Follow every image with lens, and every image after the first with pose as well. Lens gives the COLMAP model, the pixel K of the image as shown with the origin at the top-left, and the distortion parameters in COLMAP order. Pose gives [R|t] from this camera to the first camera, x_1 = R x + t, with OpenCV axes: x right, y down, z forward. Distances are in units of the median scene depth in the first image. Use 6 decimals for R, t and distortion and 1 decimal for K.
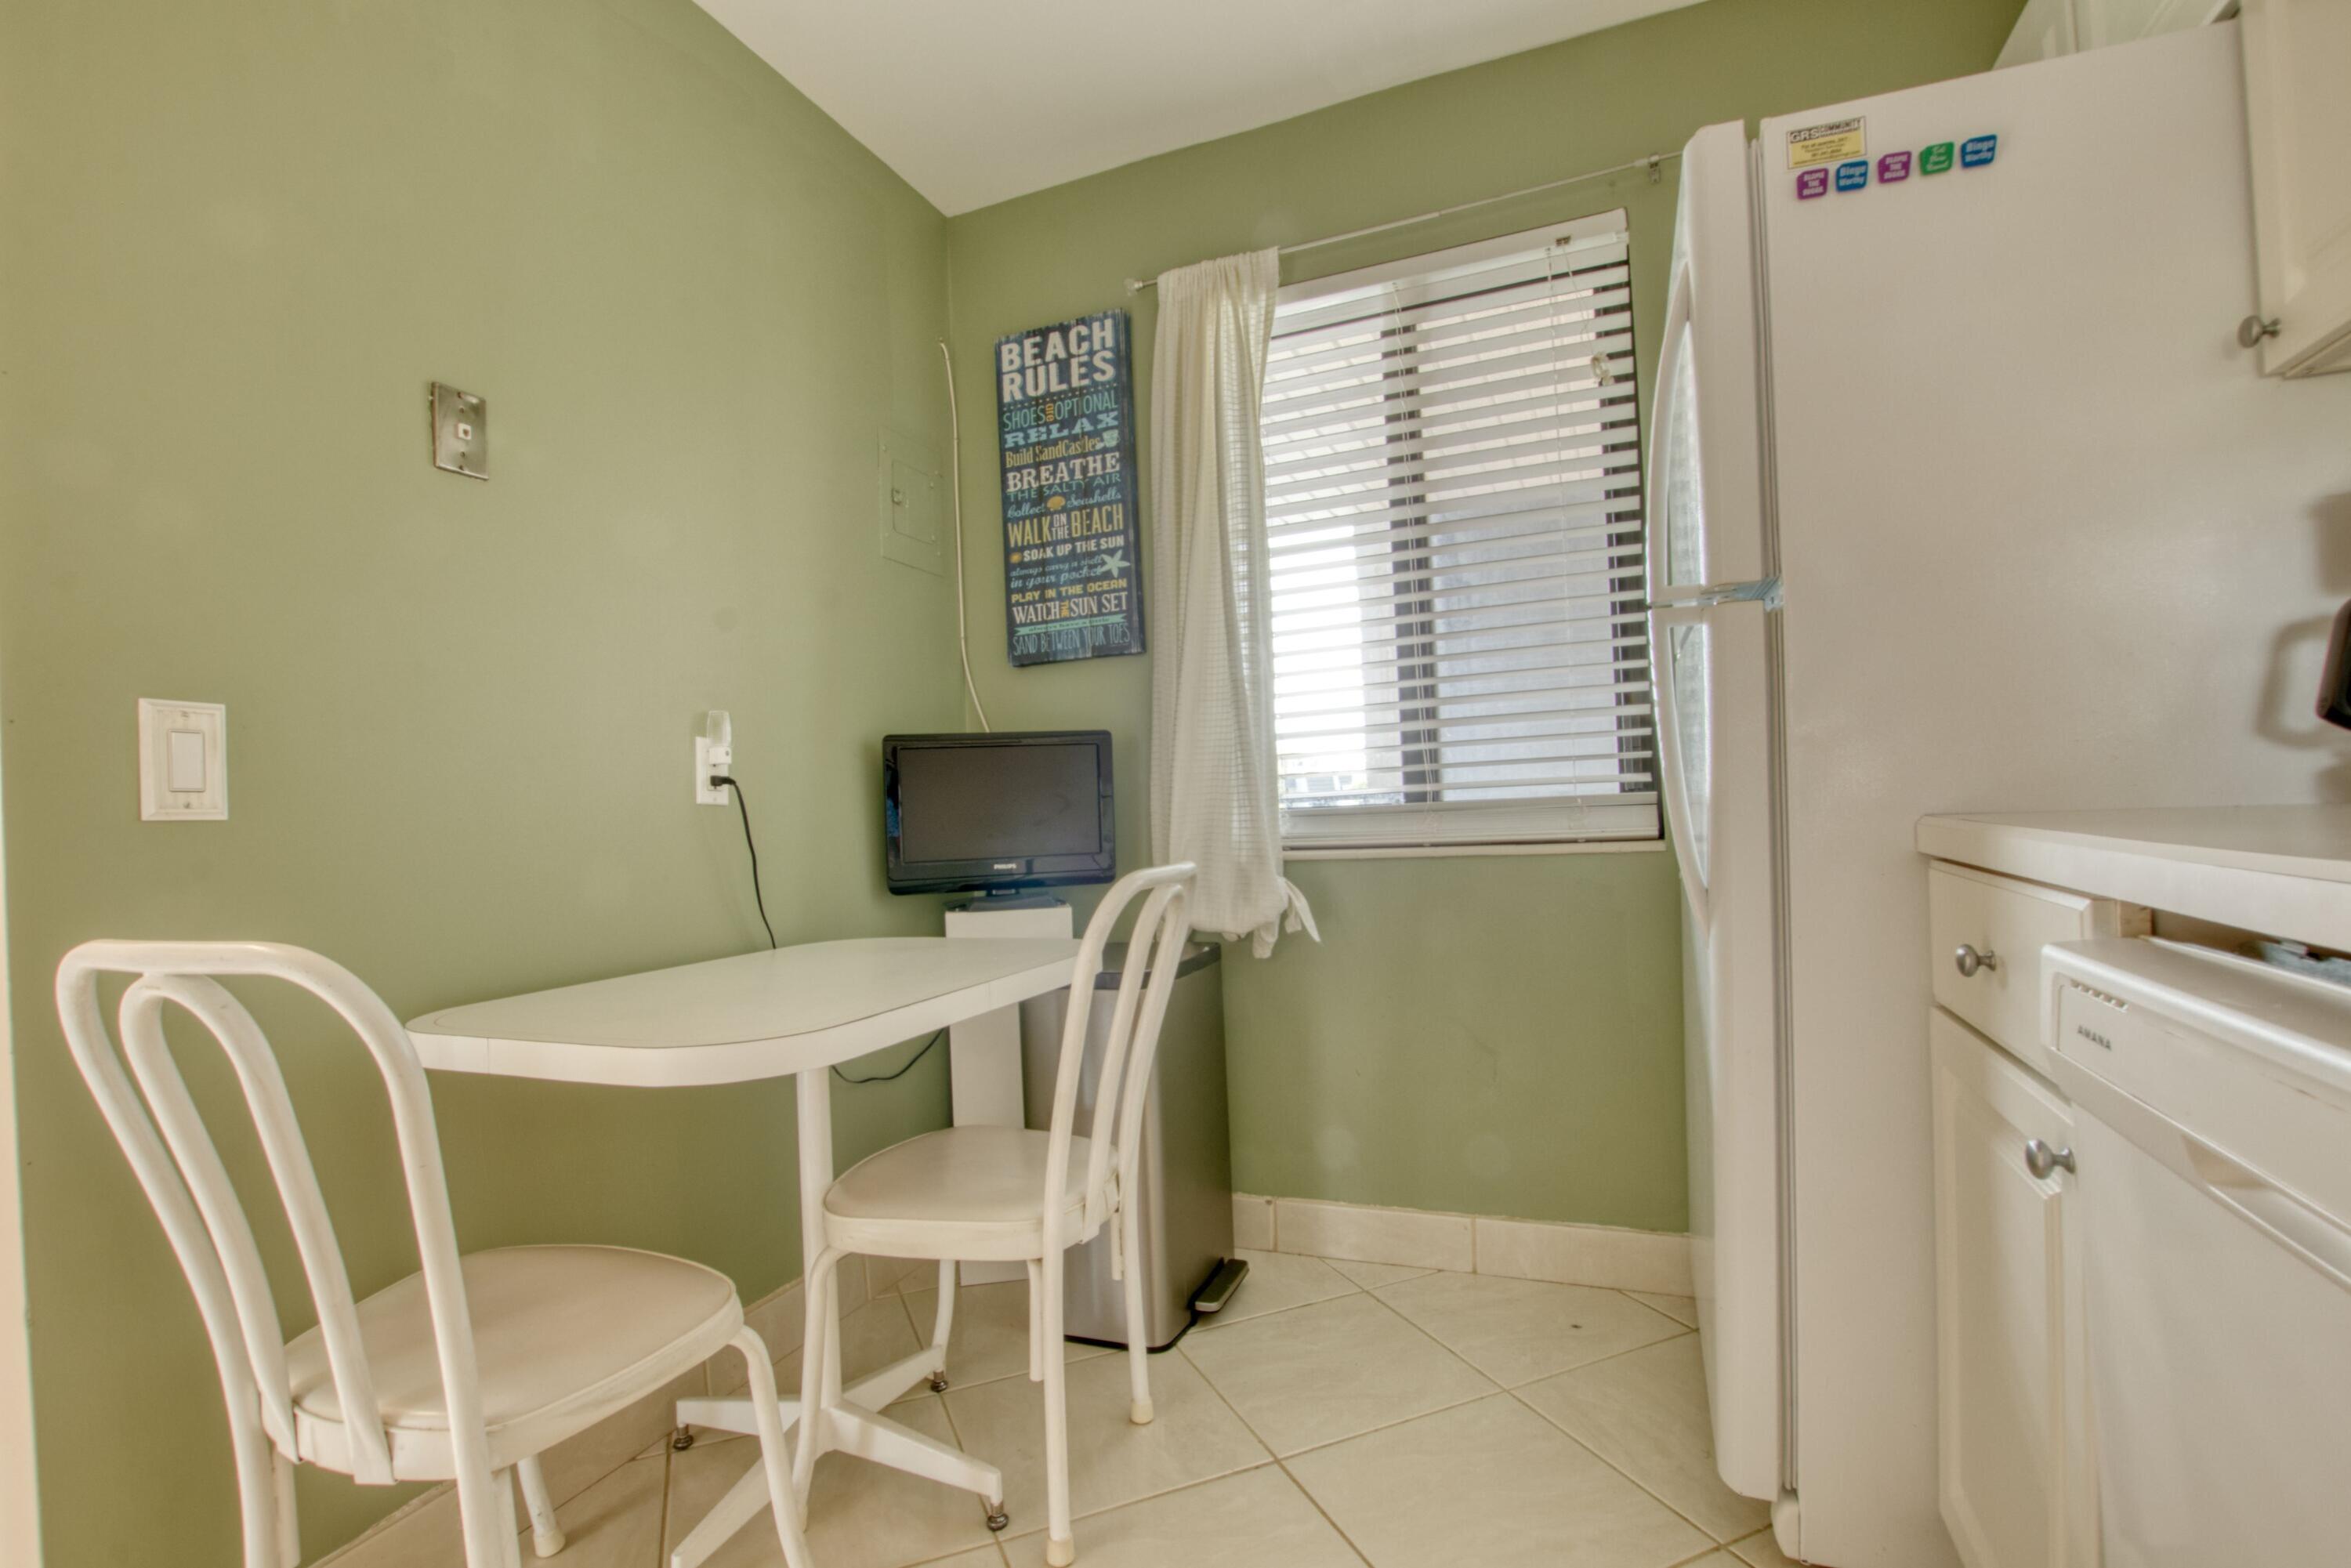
lens RADIAL K [[1089.9, 0, 1166.9], [0, 1089.9, 798.9], [0, 0, 1]] dist [-0.039822, 0.006006]
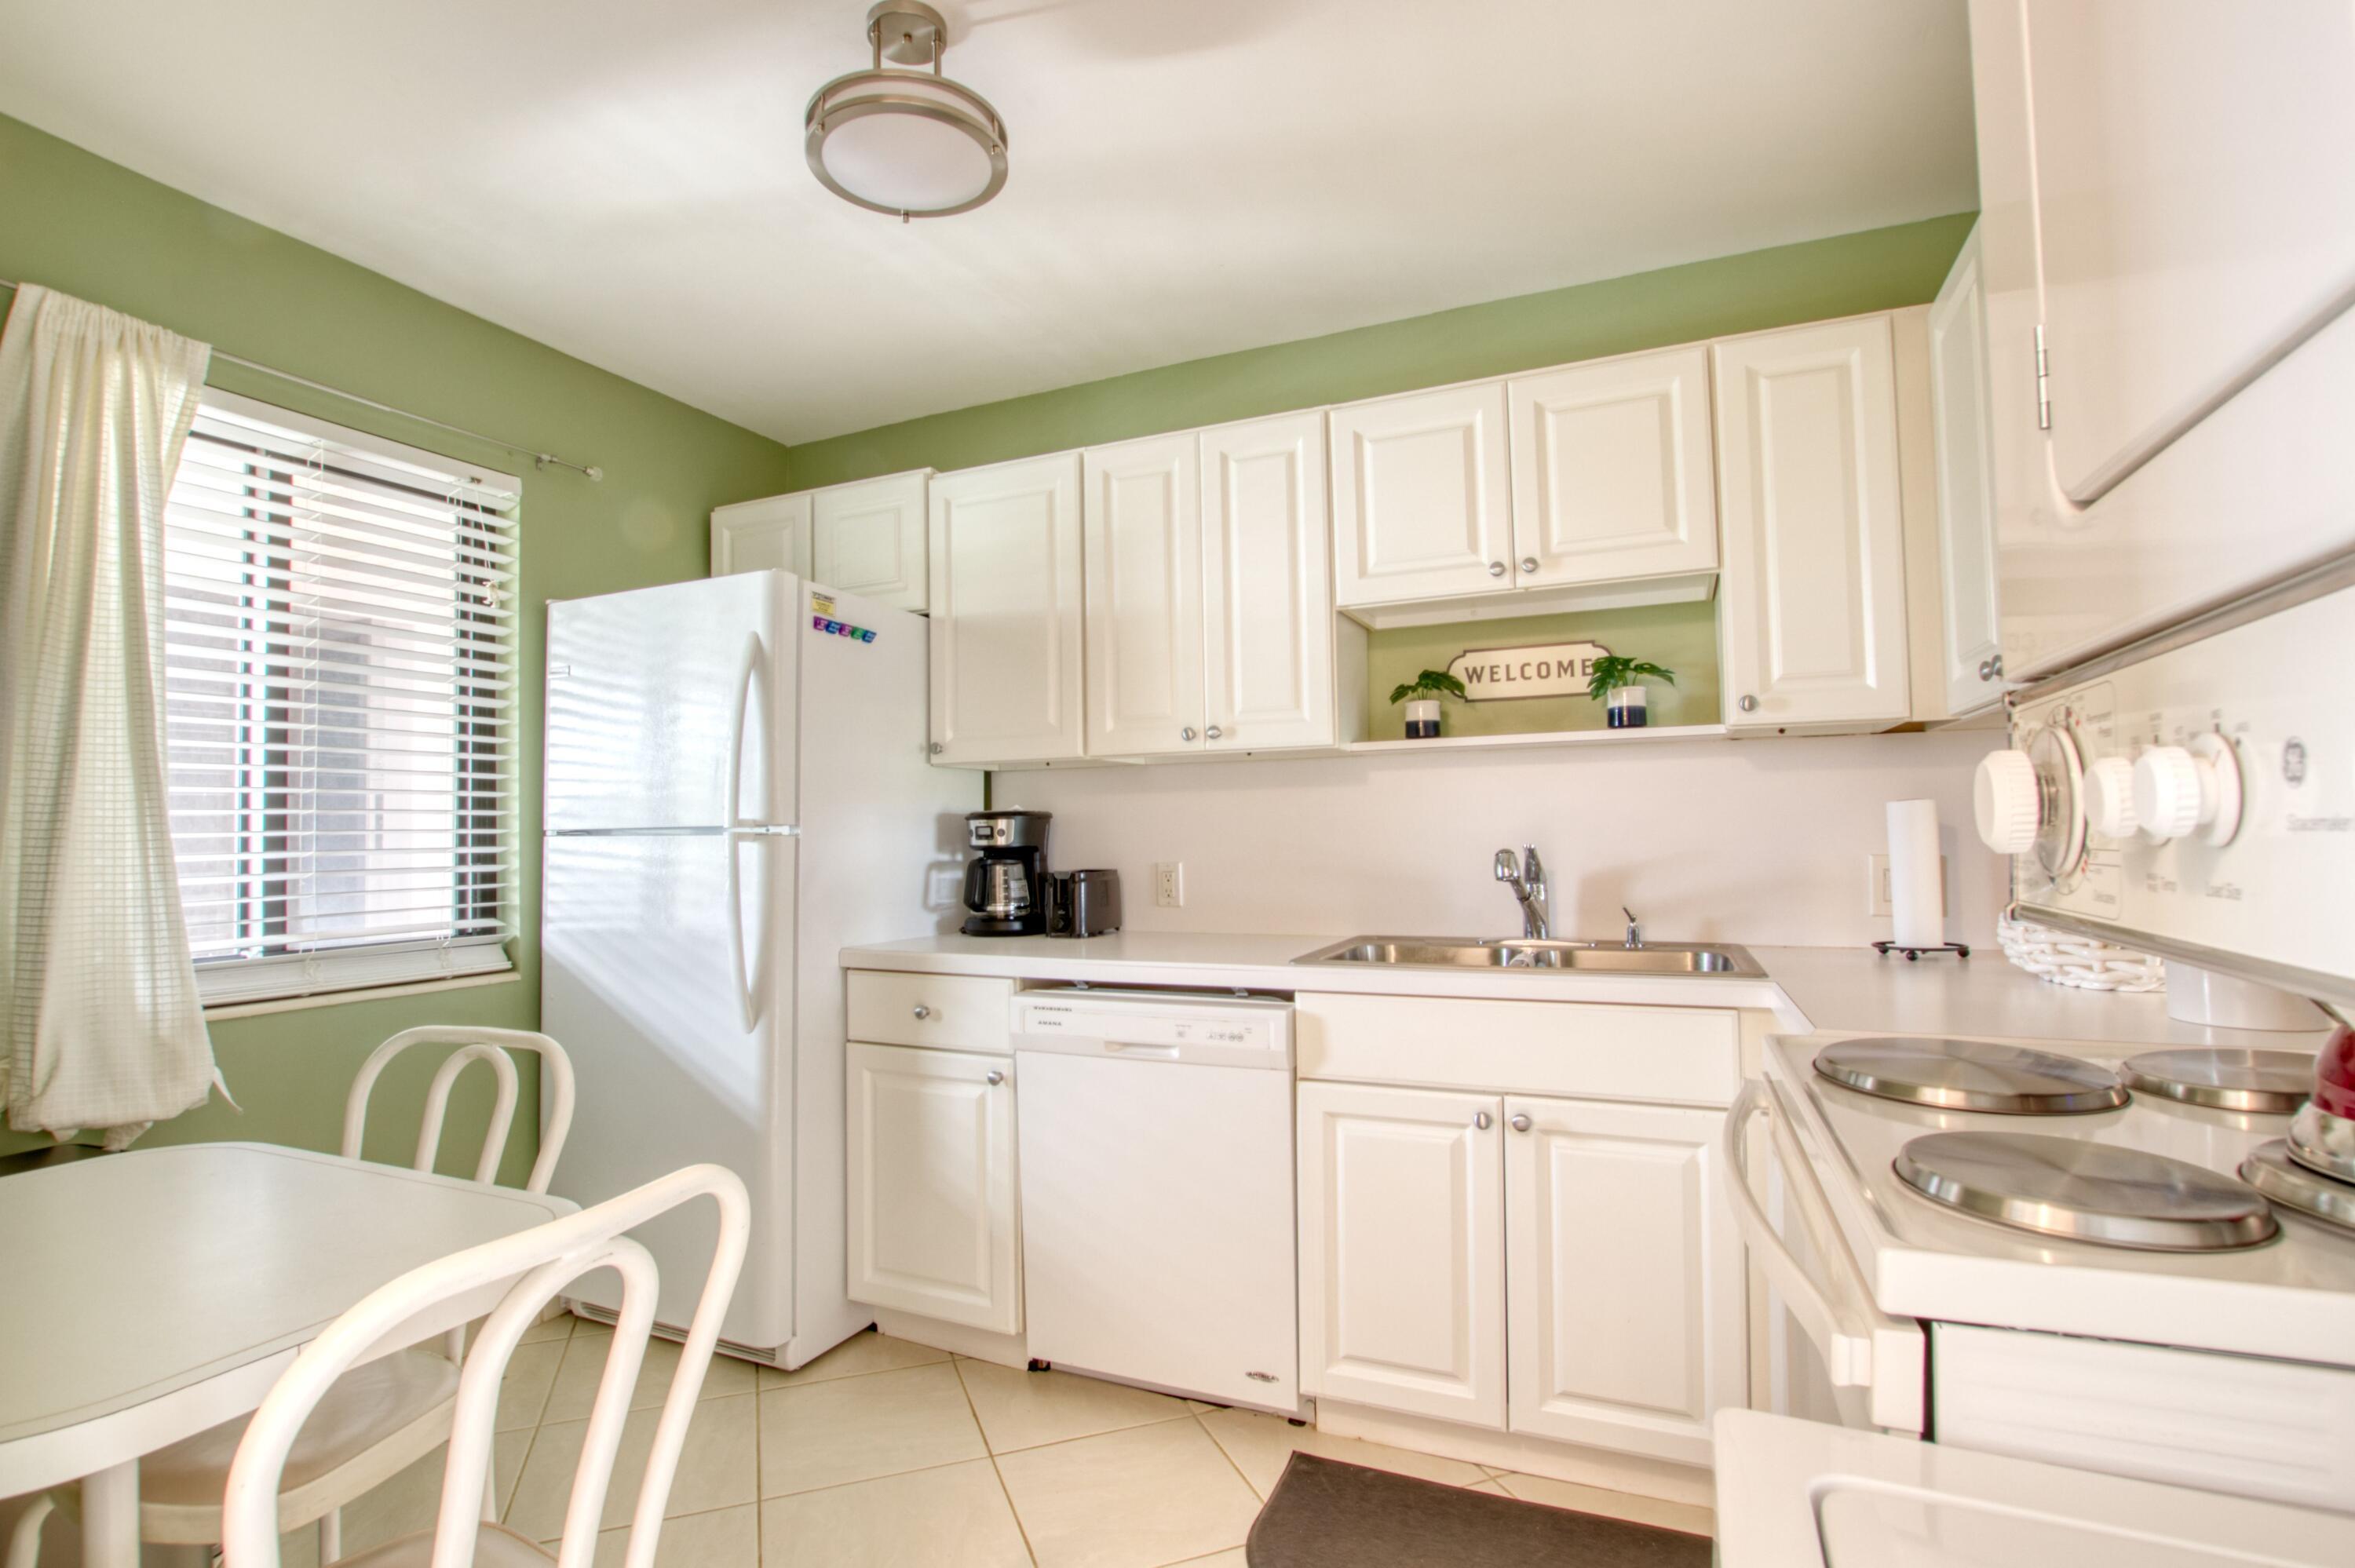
lens RADIAL K [[1091.7, 0, 1168.9], [0, 1091.7, 798.9], [0, 0, 1]] dist [-0.039822, 0.006006]
pose [[0.028541, 0.079843, 0.996399, -0.756923], [0.007540, 0.996759, -0.080088, -0.056225], [-0.999564, 0.009799, 0.027846, 0.179856]]
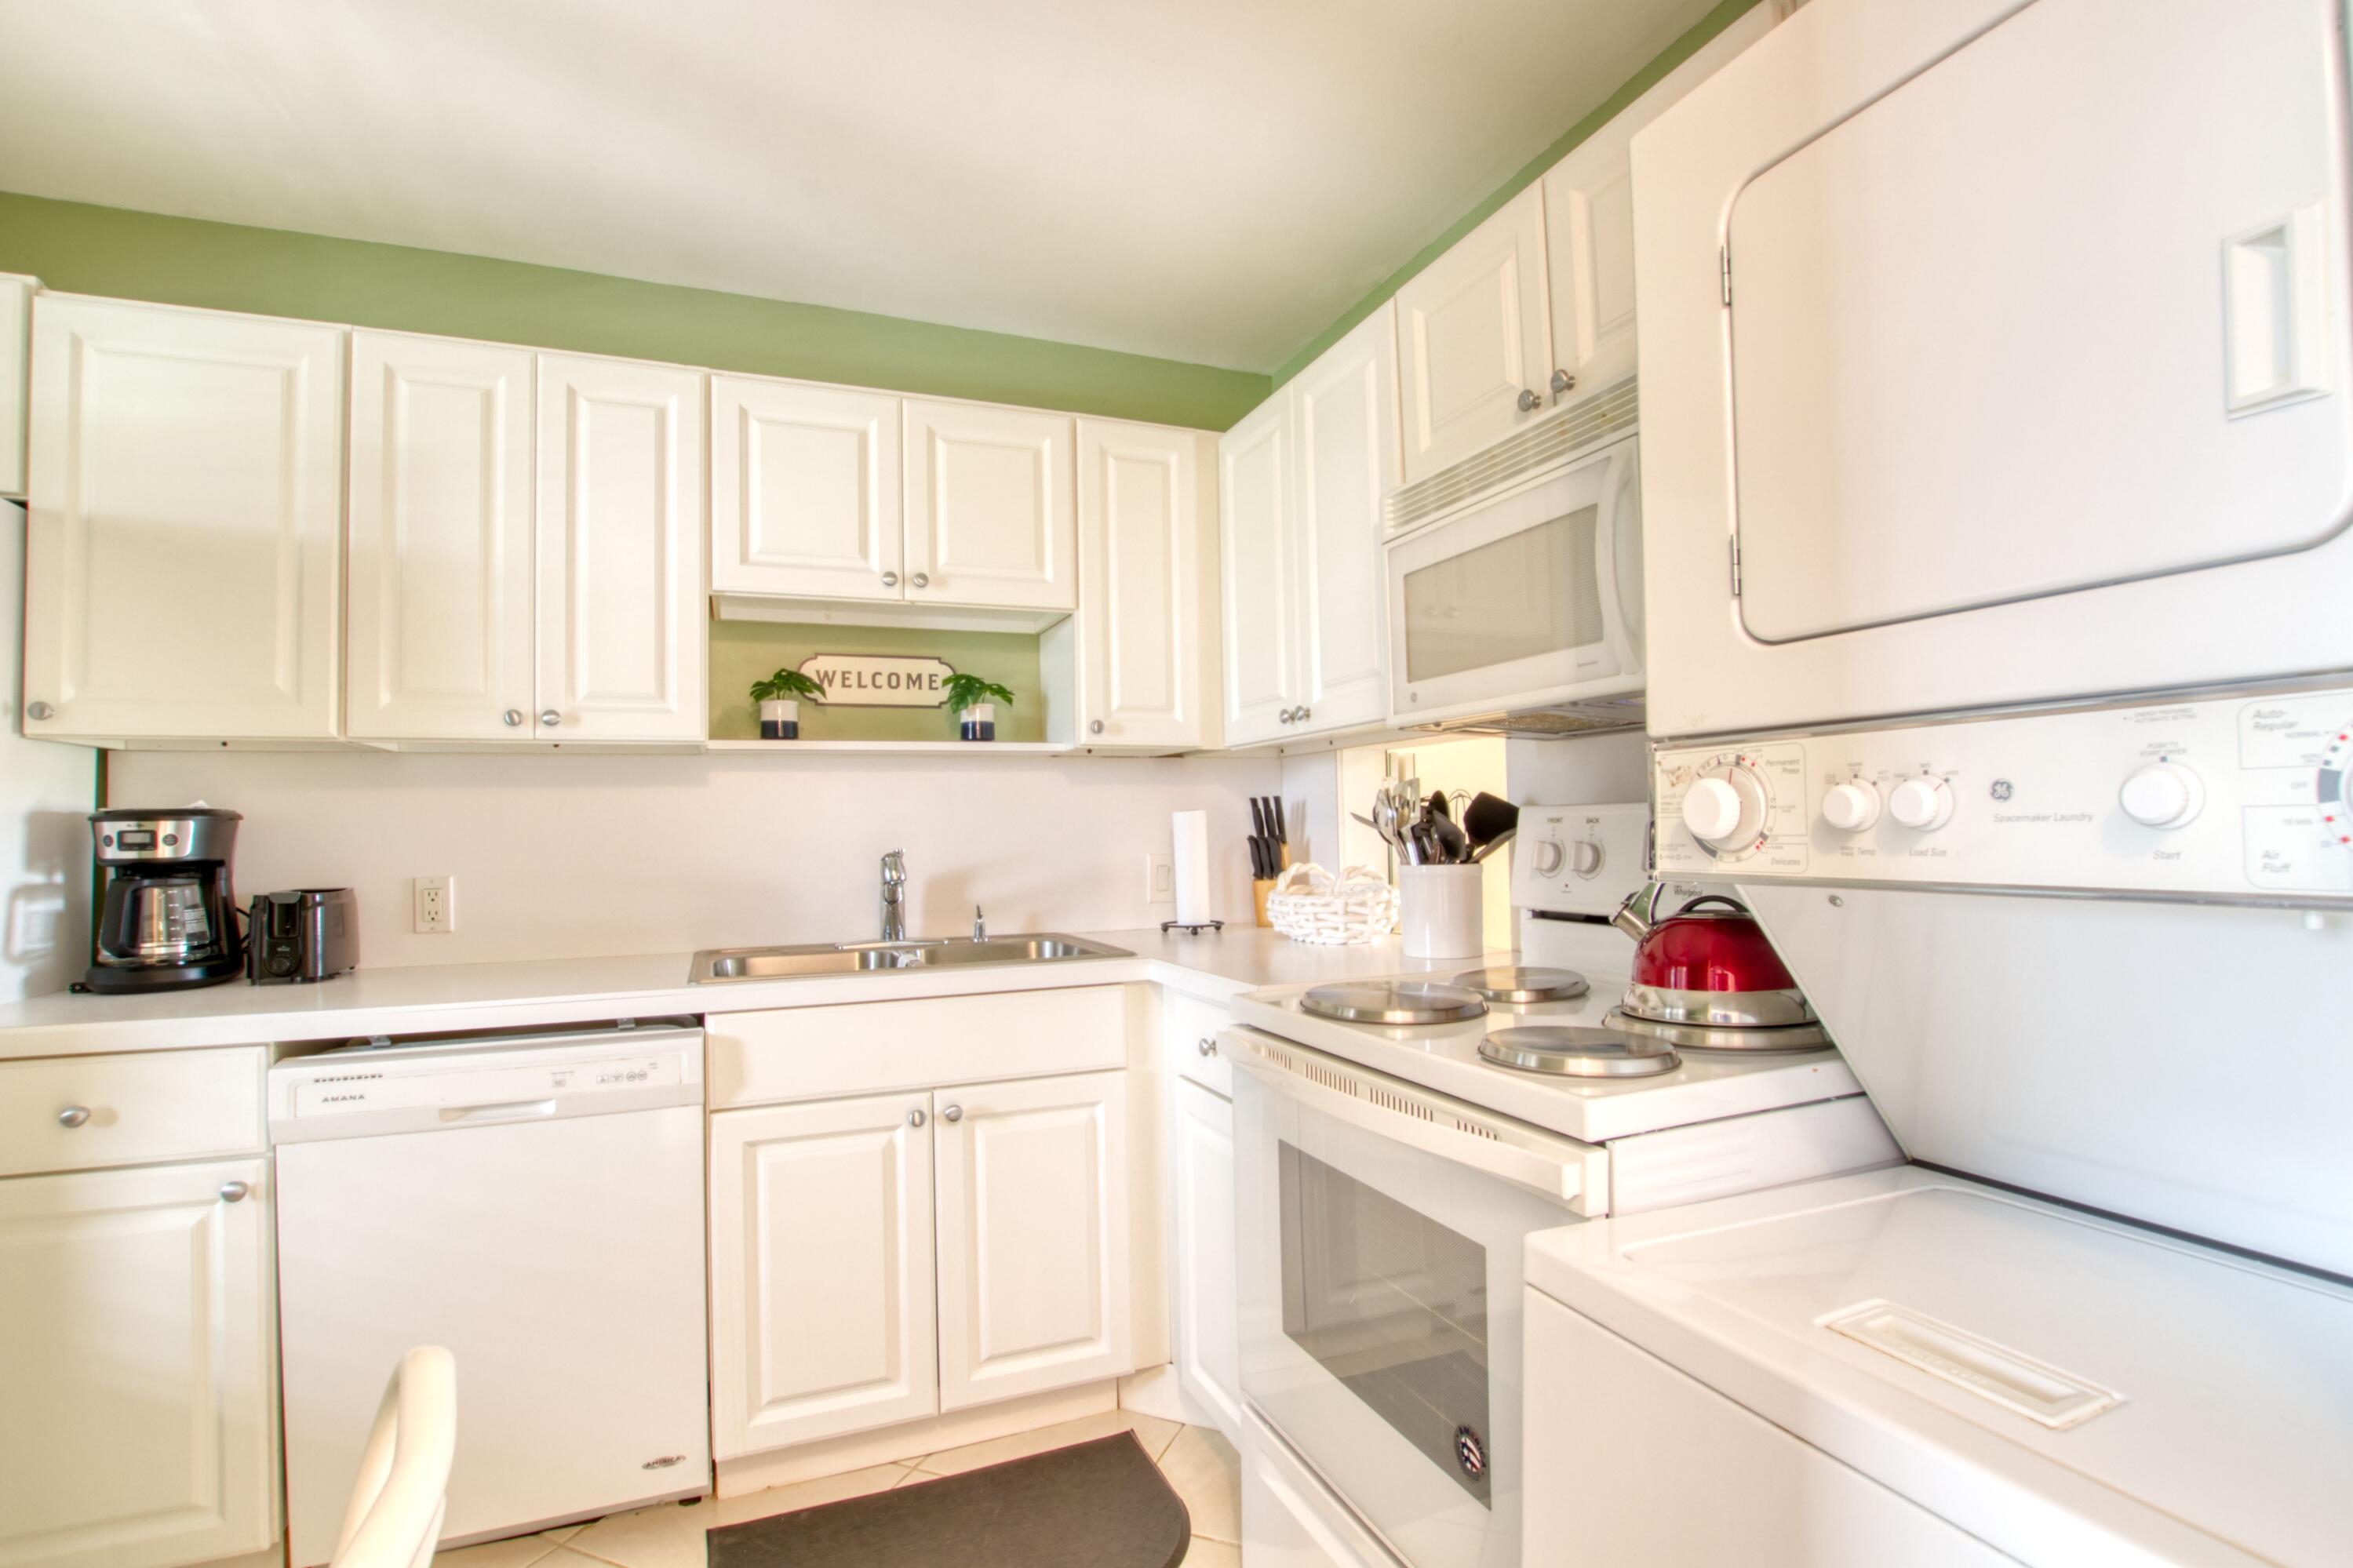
lens RADIAL K [[1090.8, 0, 1167.9], [0, 1090.8, 798.9], [0, 0, 1]] dist [-0.039822, 0.006006]
pose [[-0.700494, 0.079672, 0.709197, -0.657743], [0.047579, 0.996752, -0.064982, -0.060035], [-0.712070, -0.011776, -0.702009, 0.436728]]
